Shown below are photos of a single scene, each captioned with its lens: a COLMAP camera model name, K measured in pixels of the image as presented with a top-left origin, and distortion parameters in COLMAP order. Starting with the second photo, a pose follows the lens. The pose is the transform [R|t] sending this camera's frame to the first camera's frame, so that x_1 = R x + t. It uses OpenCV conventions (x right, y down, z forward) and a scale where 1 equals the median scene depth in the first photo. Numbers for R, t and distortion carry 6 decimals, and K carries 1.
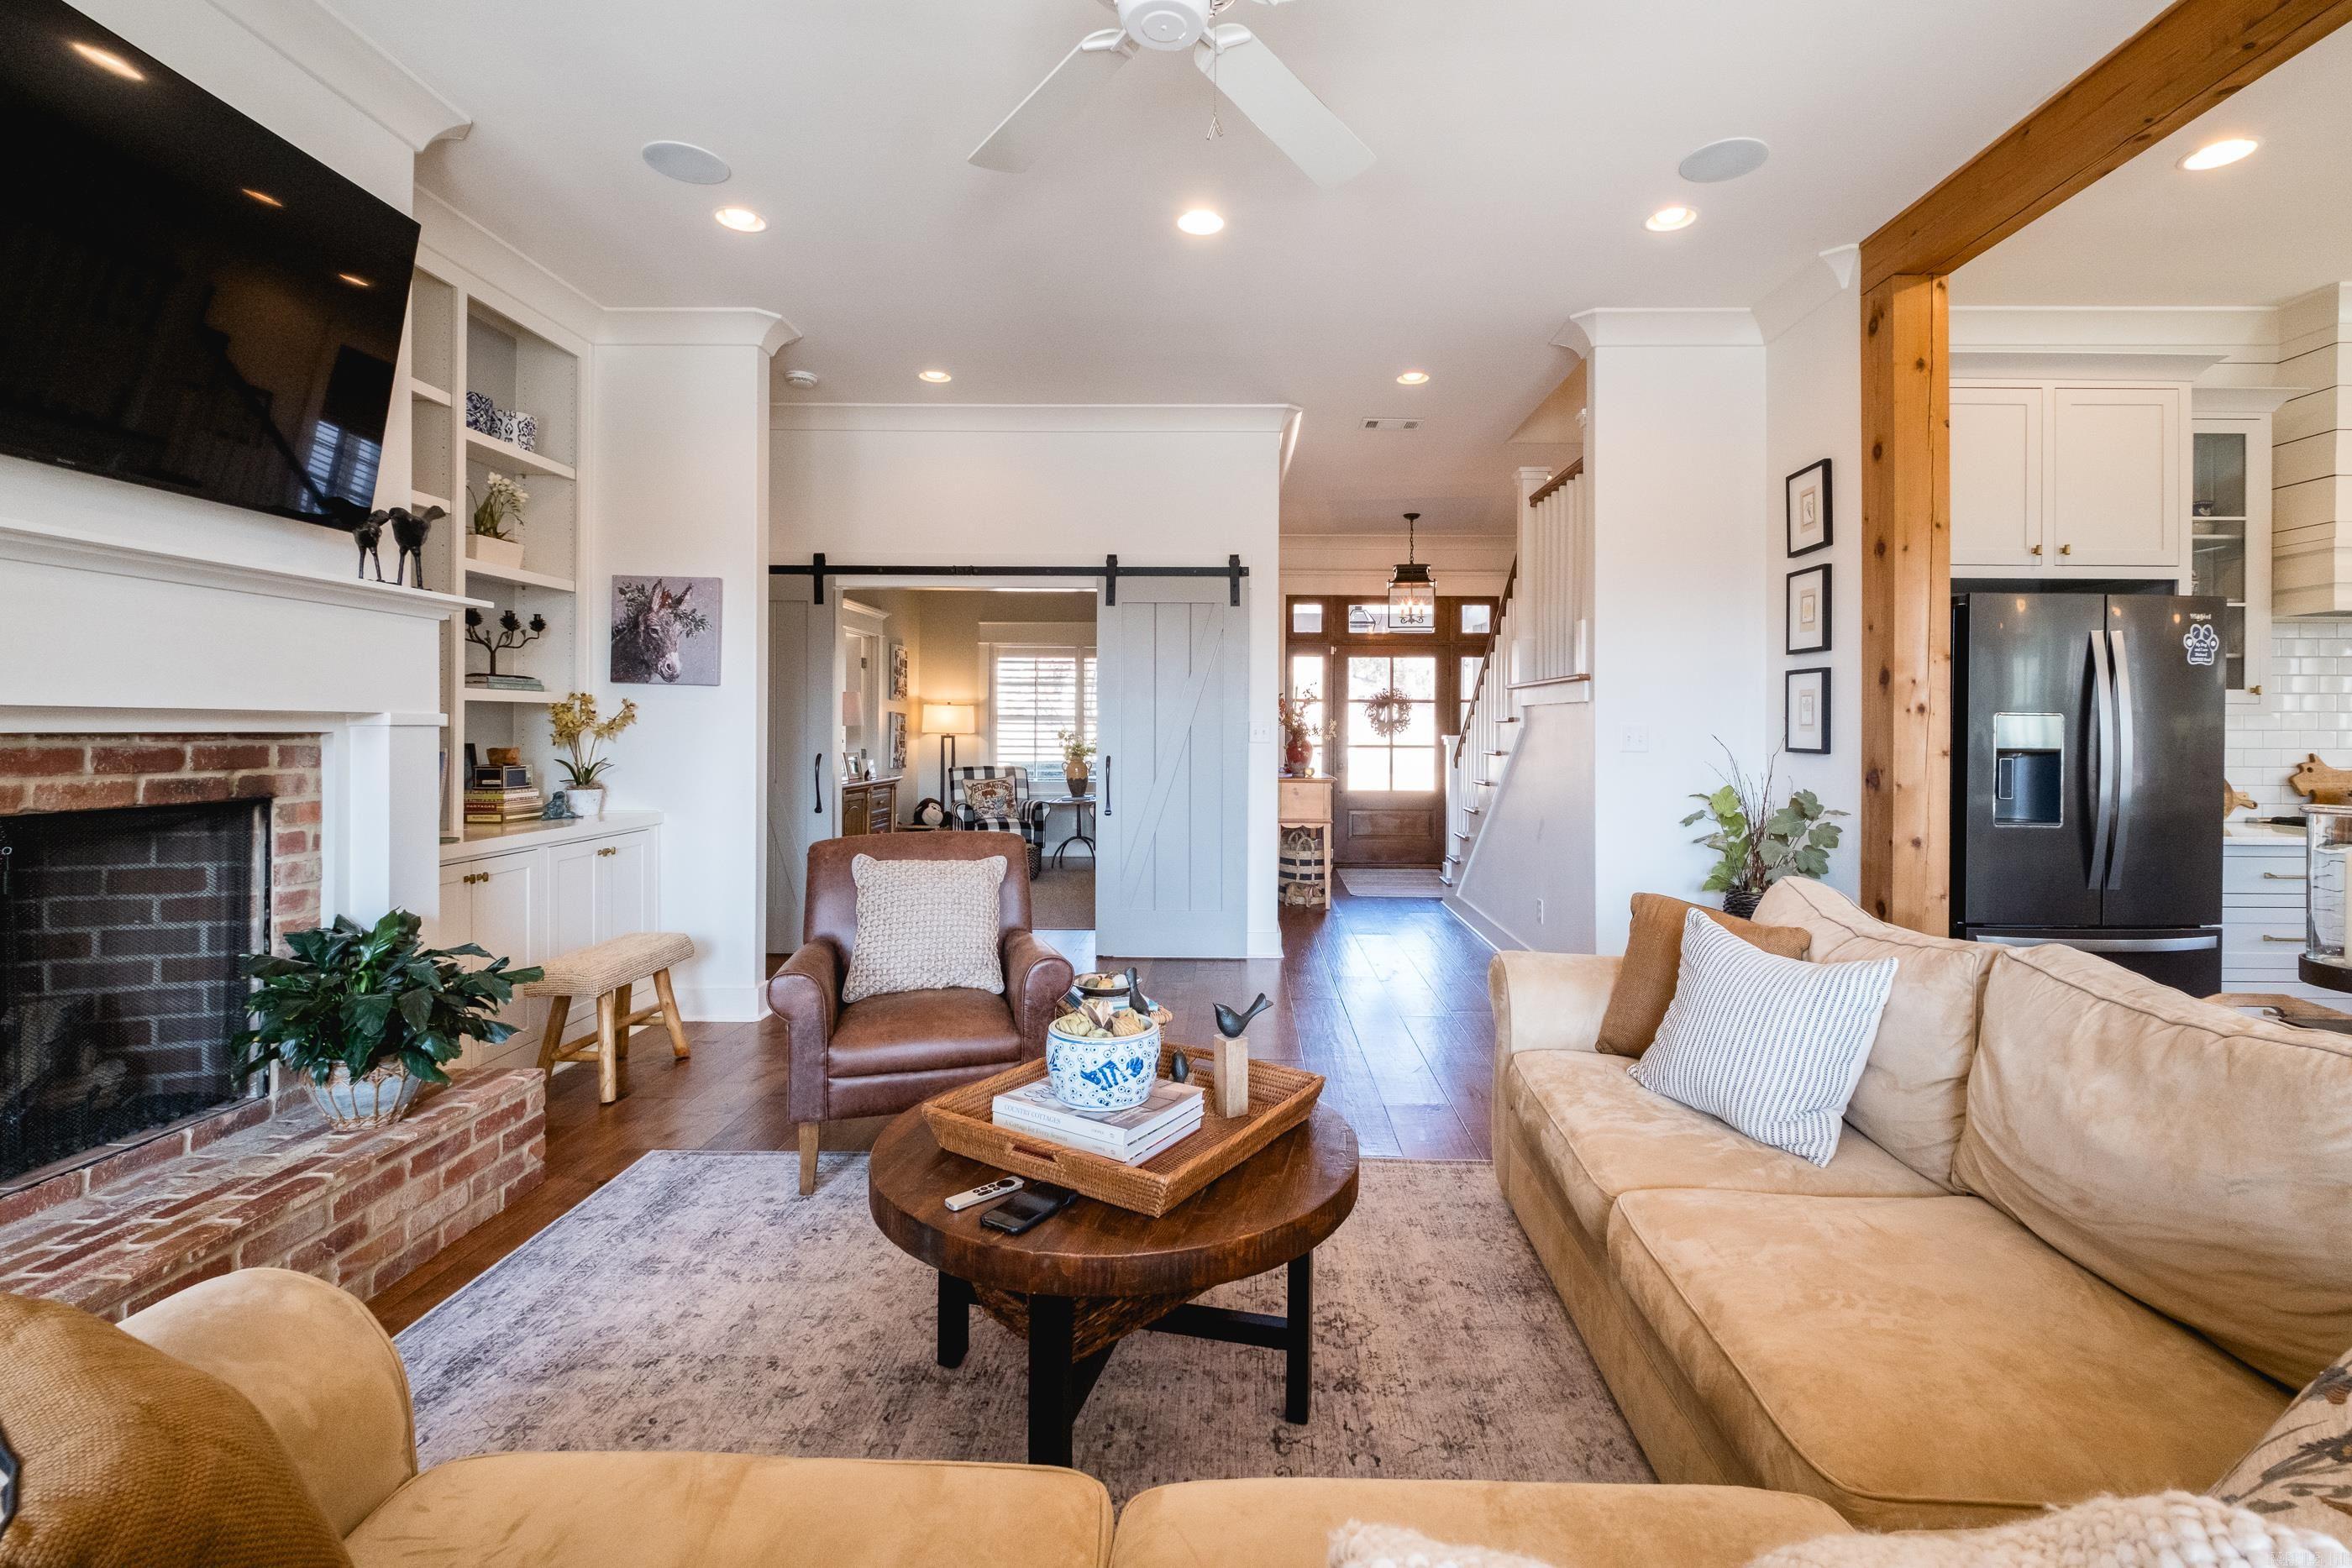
lens RADIAL K [[1037.4, 0, 1211.5], [0, 1037.4, 726.9], [0, 0, 1]] dist [-0.003178, -0.001335]
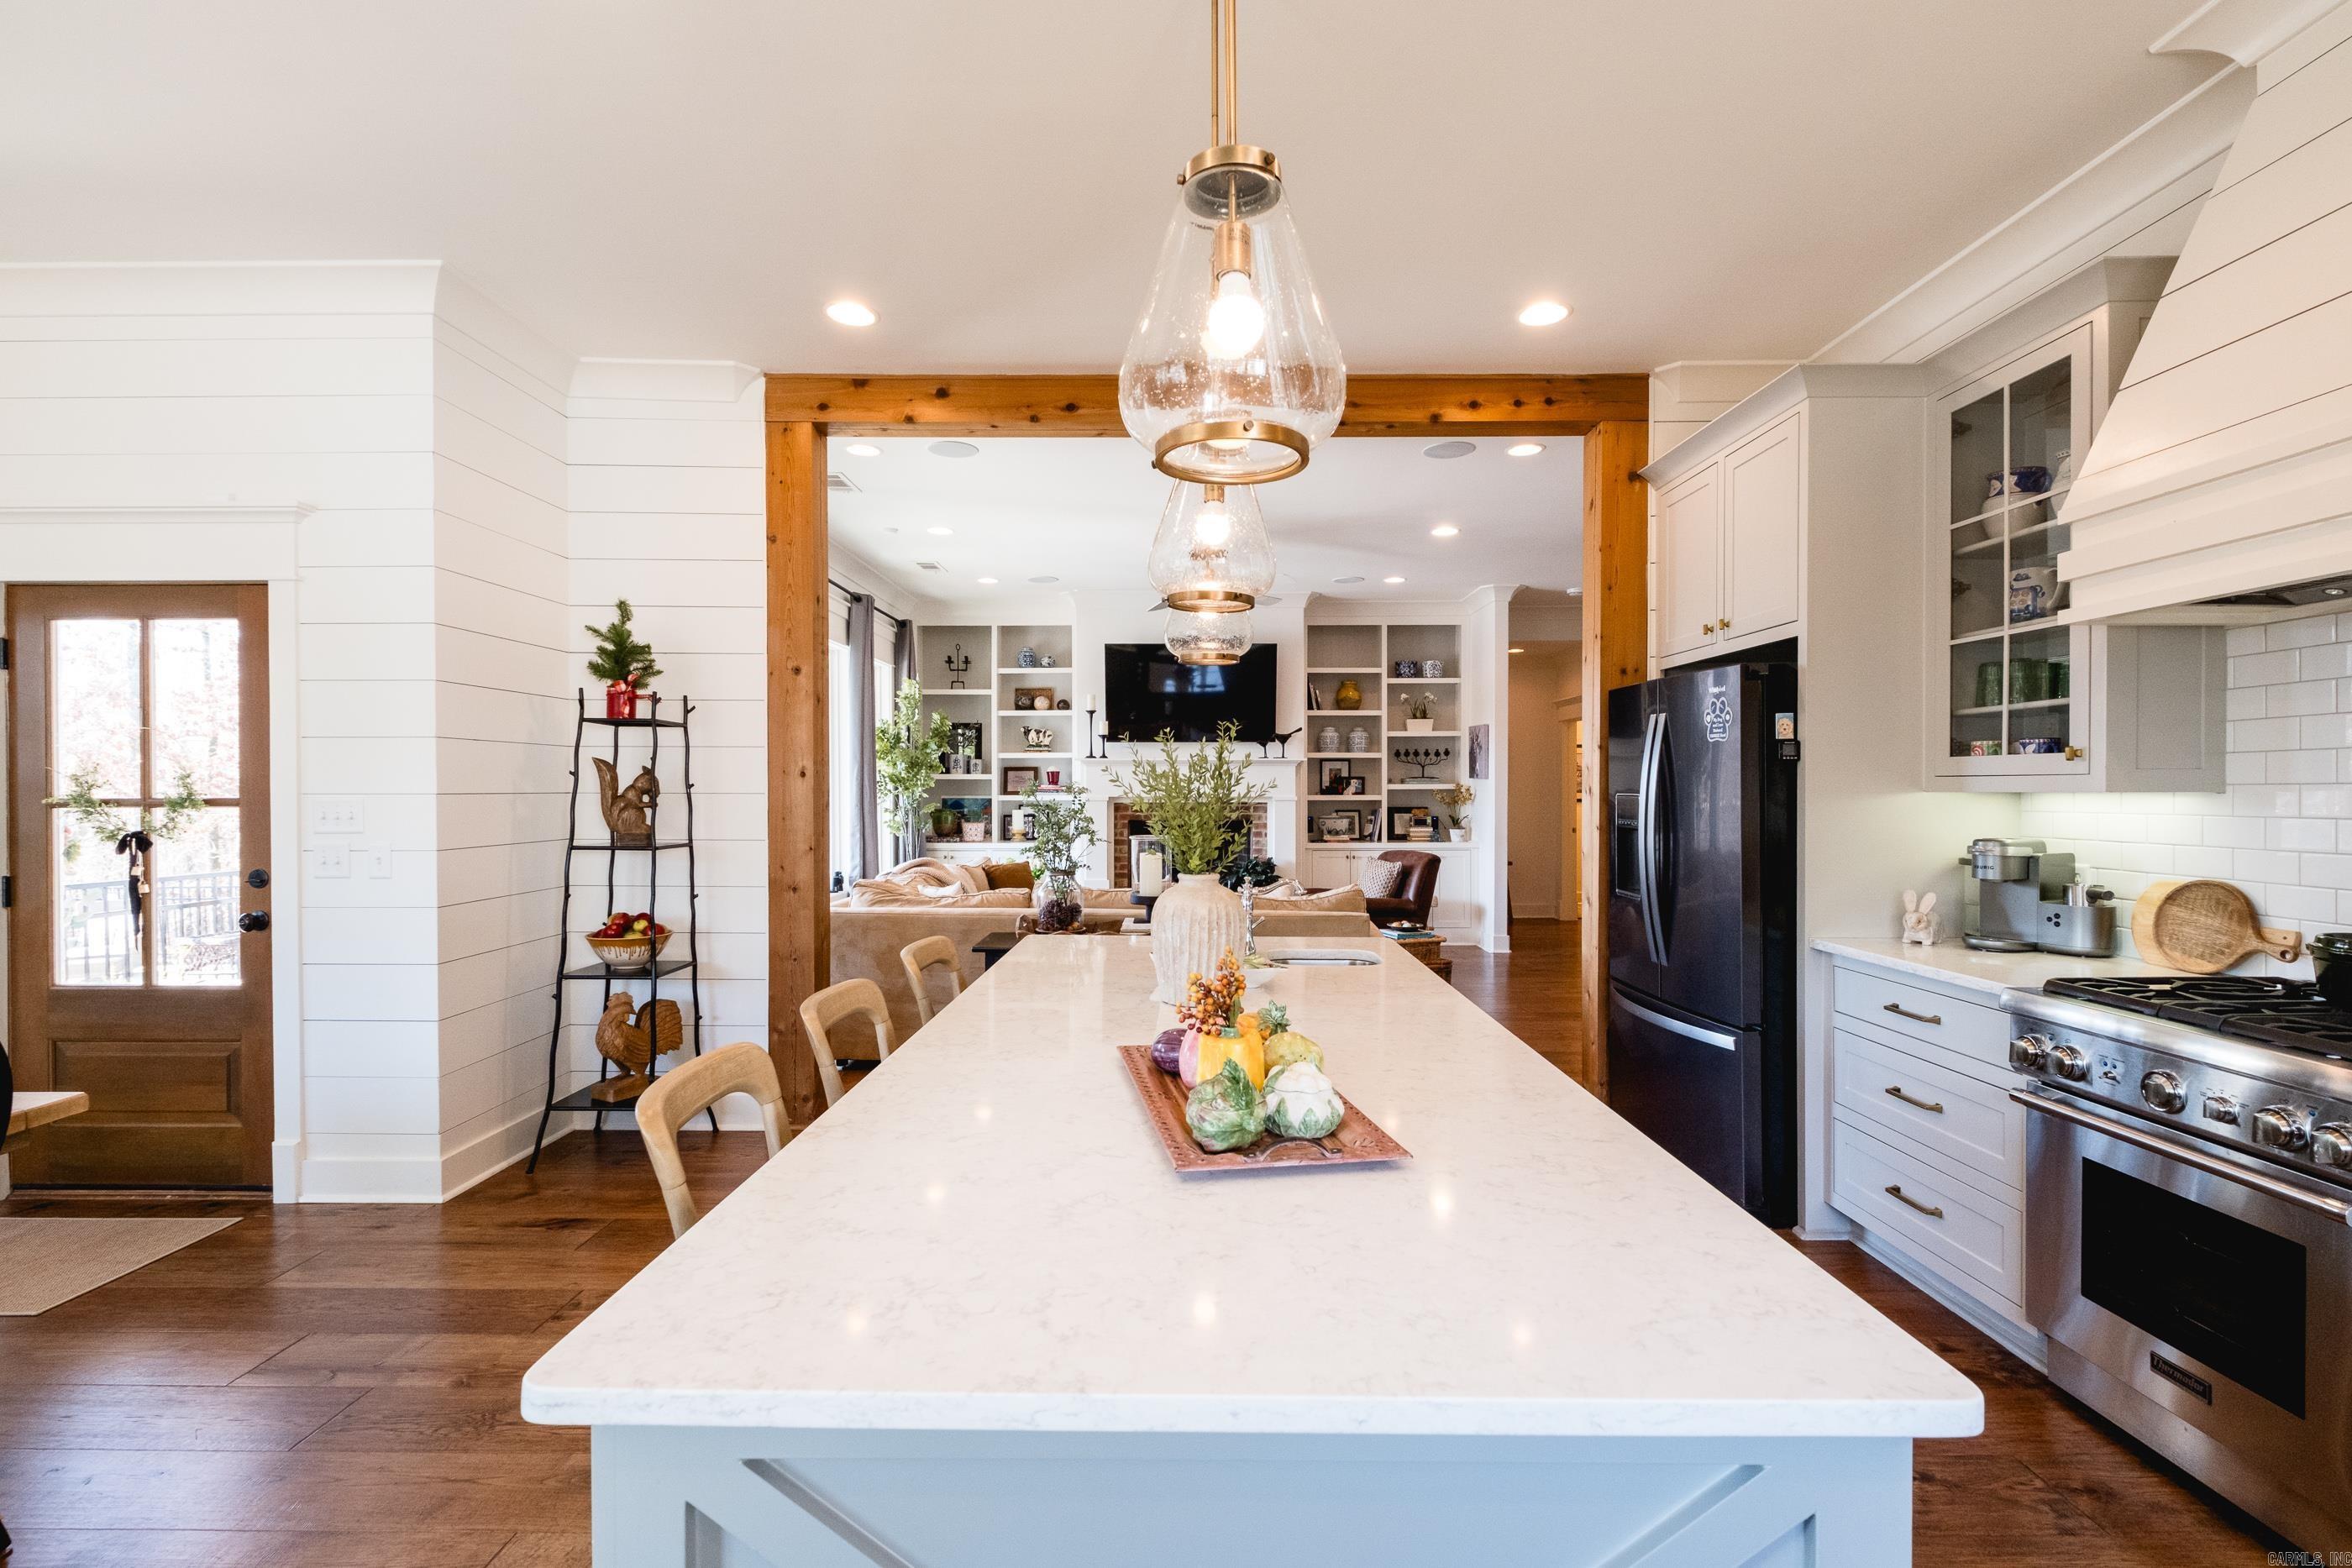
lens RADIAL K [[1040.0, 0, 1178.1], [0, 1040.0, 794.7], [0, 0, 1]] dist [0.000373, -0.000229]
pose [[0.015787, -0.001816, -0.999874, 1.580544], [0.003236, 0.999993, -0.001765, -0.009787], [0.999870, -0.003208, 0.015793, 0.417040]]
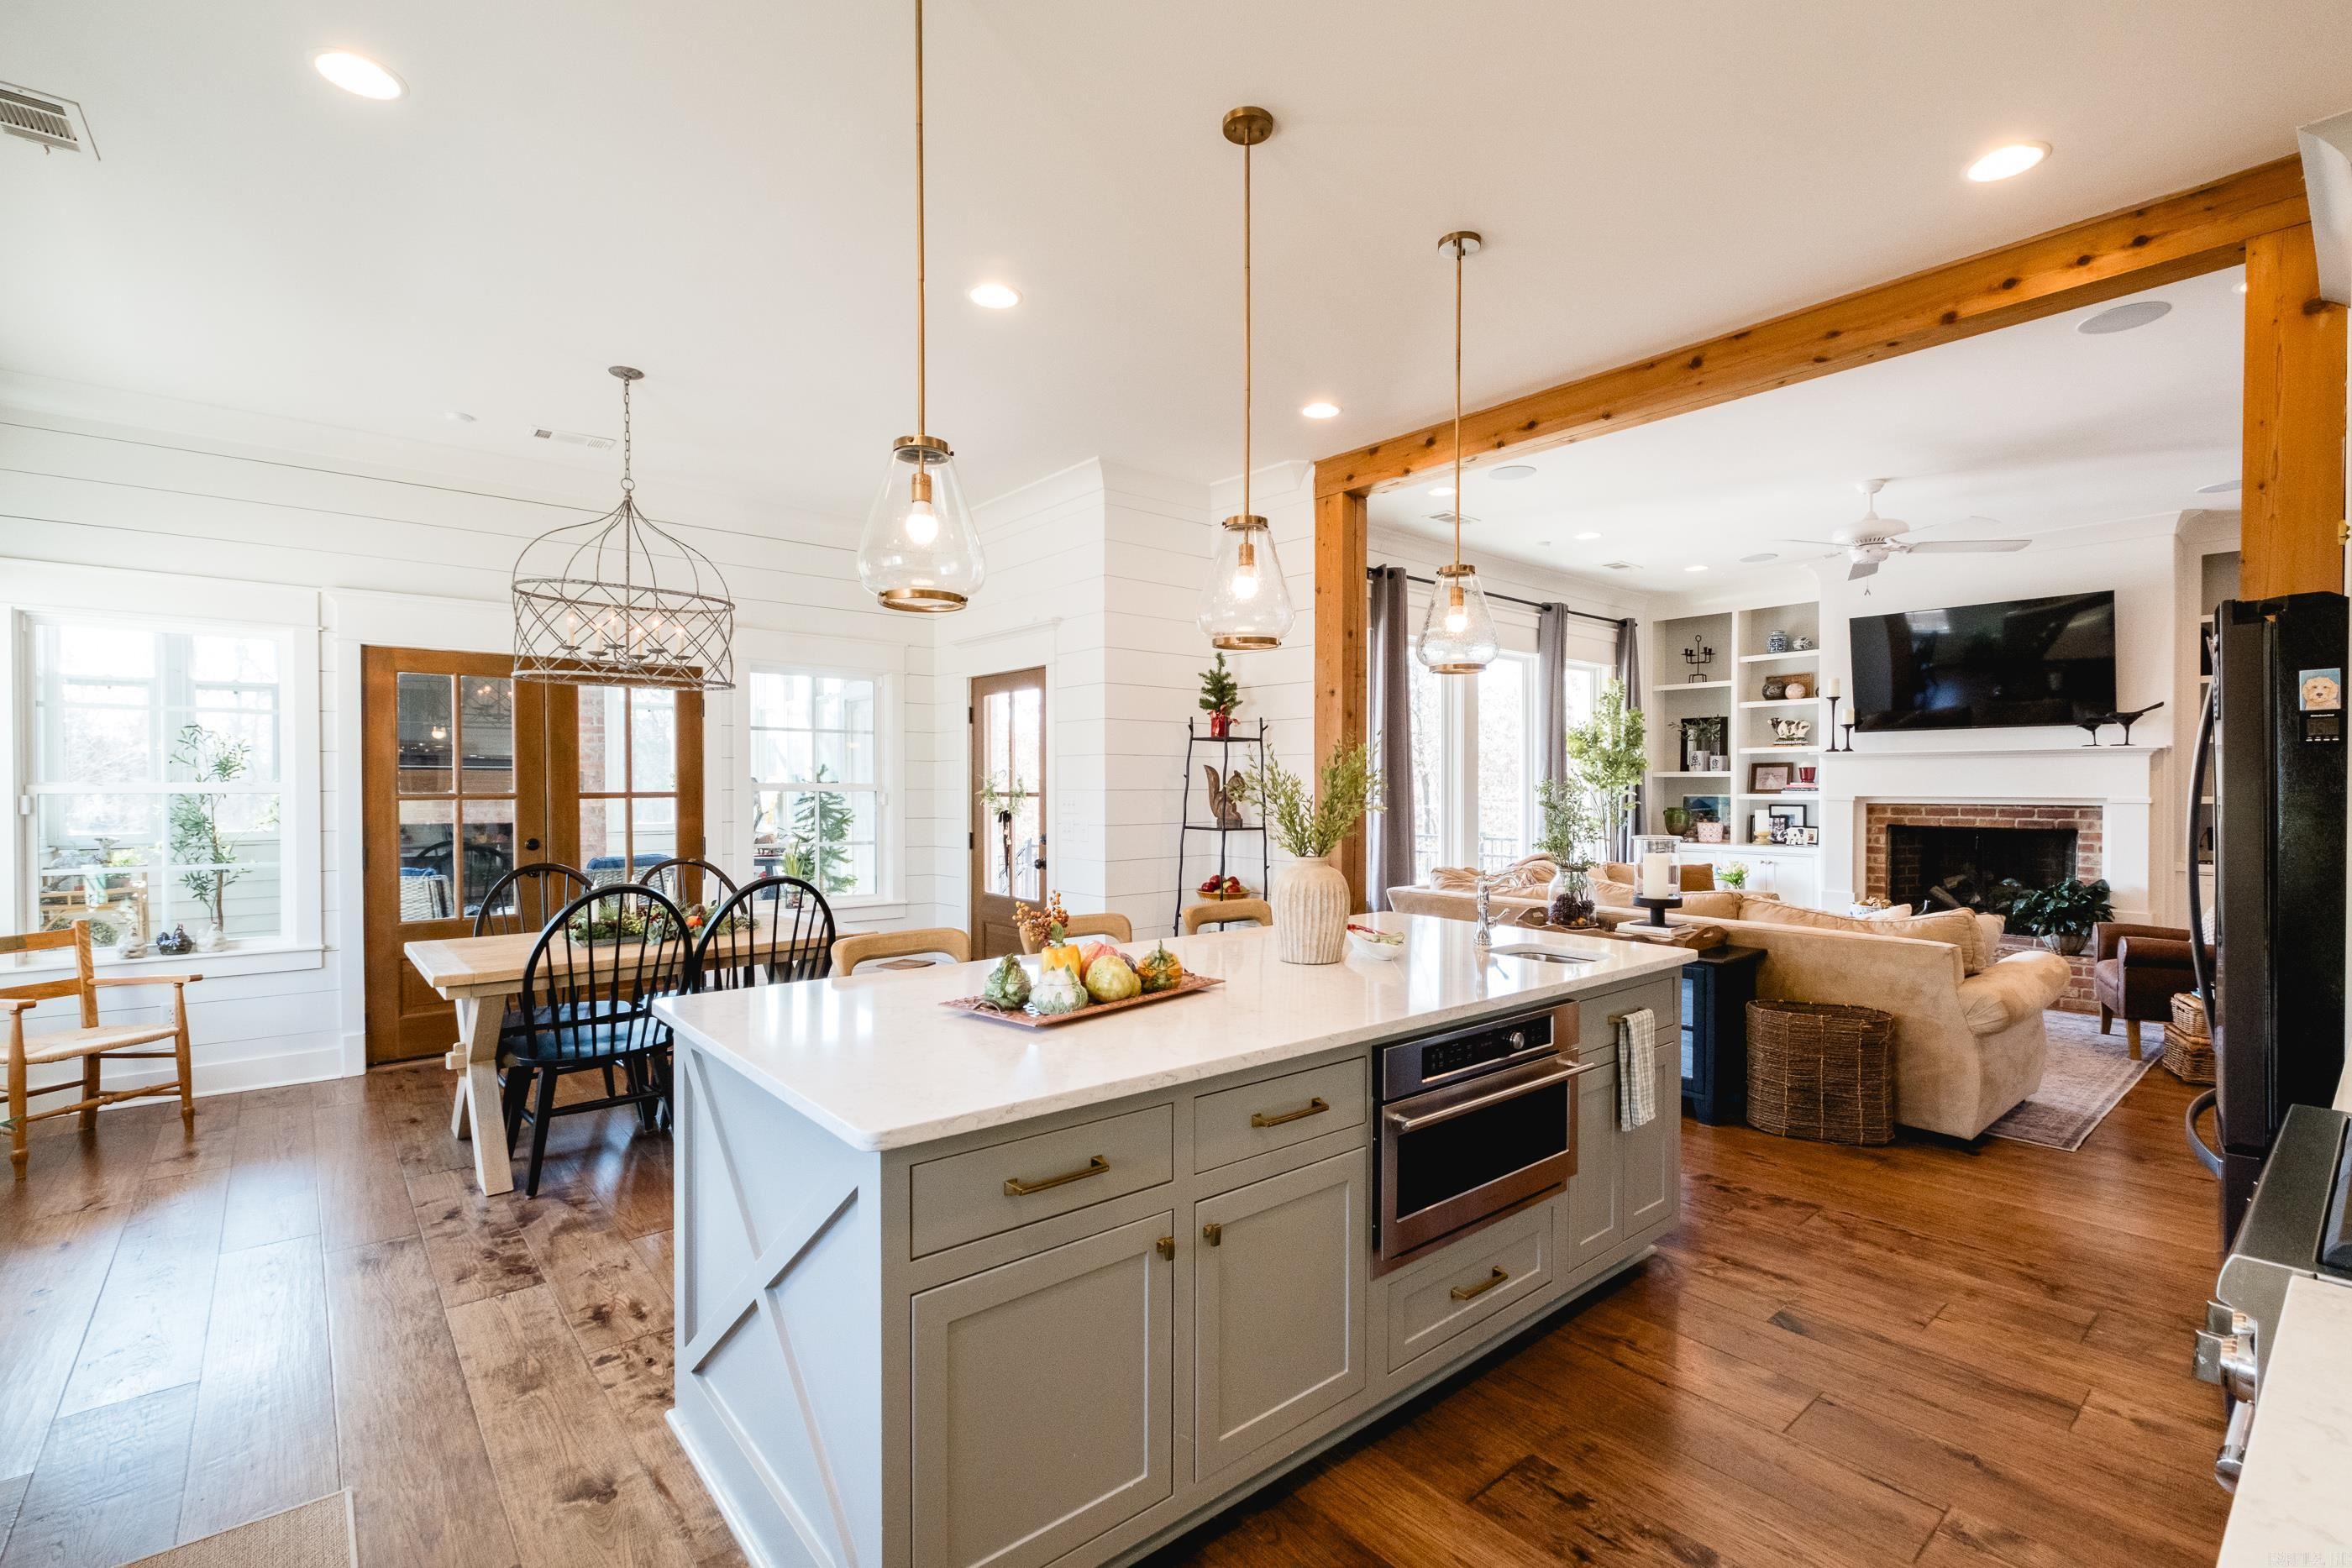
lens RADIAL K [[1038.8, 0, 1190.3], [0, 1038.8, 792.4], [0, 0, 1]] dist [-0.001395, -0.000779]
pose [[-0.744879, -0.003706, -0.667189, 1.539531], [-0.003800, 0.999992, -0.001312, -0.009475], [0.667189, 0.001558, -0.744887, 0.880524]]
